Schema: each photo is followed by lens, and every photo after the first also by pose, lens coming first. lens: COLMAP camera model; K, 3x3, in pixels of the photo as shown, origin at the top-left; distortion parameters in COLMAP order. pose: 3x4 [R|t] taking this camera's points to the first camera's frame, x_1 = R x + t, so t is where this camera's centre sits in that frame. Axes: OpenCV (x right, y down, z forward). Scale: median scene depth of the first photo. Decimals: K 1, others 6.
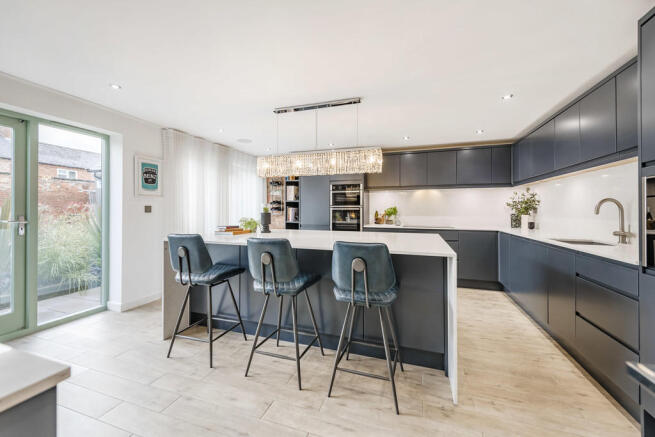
lens RADIAL K [[256.7, 0, 327.4], [0, 256.7, 215.2], [0, 0, 1]] dist [0.011315, -0.000813]
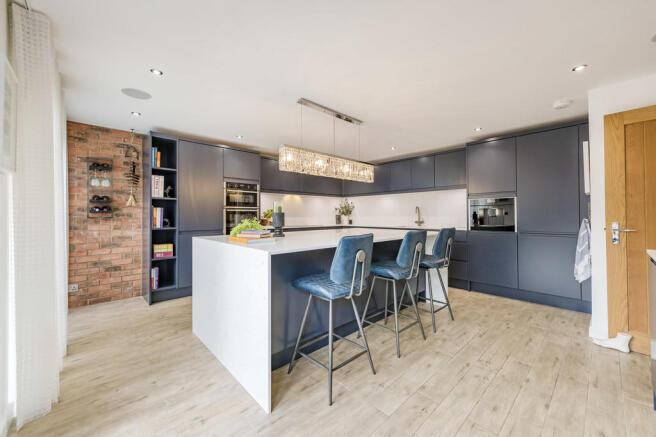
lens RADIAL K [[257.0, 0, 327.0], [0, 257.0, 222.4], [0, 0, 1]] dist [0.011315, -0.000813]
pose [[0.474751, -0.030504, 0.879591, -0.983912], [0.019086, 0.999521, 0.024361, 0.003261], [-0.879913, 0.005223, 0.475106, 0.508331]]
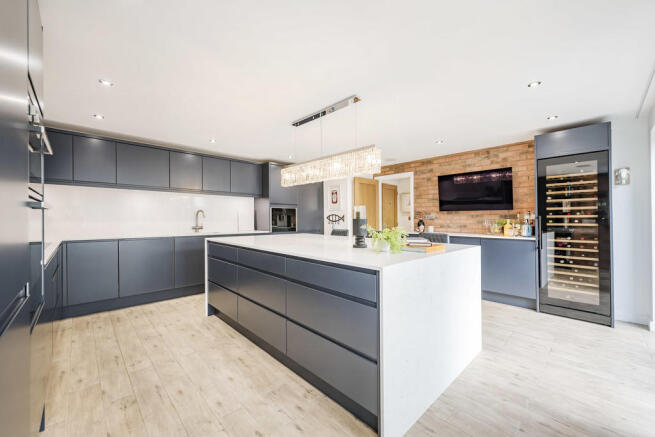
lens RADIAL K [[256.7, 0, 329.4], [0, 256.7, 213.2], [0, 0, 1]] dist [0.011315, -0.000813]
pose [[-0.883818, 0.006115, 0.467791, -0.547744], [0.005350, 0.999981, -0.002965, -0.024728], [-0.467801, -0.000118, -0.883834, 1.807043]]
